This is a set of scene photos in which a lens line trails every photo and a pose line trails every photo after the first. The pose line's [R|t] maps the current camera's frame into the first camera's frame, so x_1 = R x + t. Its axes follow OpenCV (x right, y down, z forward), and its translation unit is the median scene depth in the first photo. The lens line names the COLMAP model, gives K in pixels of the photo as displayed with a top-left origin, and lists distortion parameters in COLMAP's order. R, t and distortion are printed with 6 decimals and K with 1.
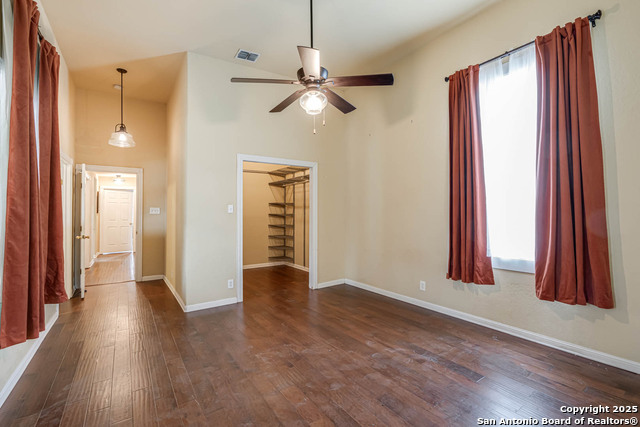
lens RADIAL K [[291.6, 0, 318.1], [0, 291.6, 209.9], [0, 0, 1]] dist [-0.017900, 0.006482]
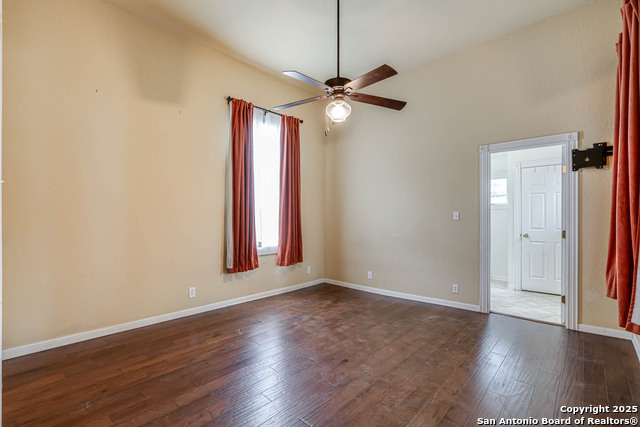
lens RADIAL K [[294.2, 0, 314.4], [0, 294.2, 217.7], [0, 0, 1]] dist [-0.002748, -0.000125]
pose [[-0.226979, 0.013423, 0.973807, -0.975279], [-0.007866, 0.999847, -0.015616, 0.042267], [-0.973868, -0.011205, -0.226838, 1.206639]]
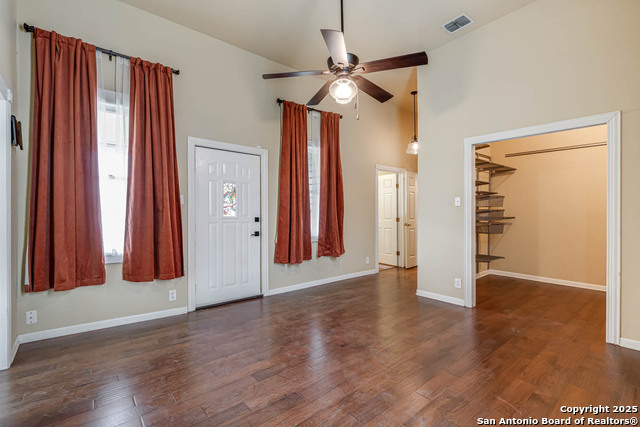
lens RADIAL K [[296.1, 0, 323.5], [0, 296.1, 202.4], [0, 0, 1]] dist [0.001740, 0.000140]
pose [[0.121401, -0.012166, -0.992529, 0.896878], [0.005544, 0.999918, -0.011579, 0.011856], [0.992588, -0.004097, 0.121459, 0.710772]]
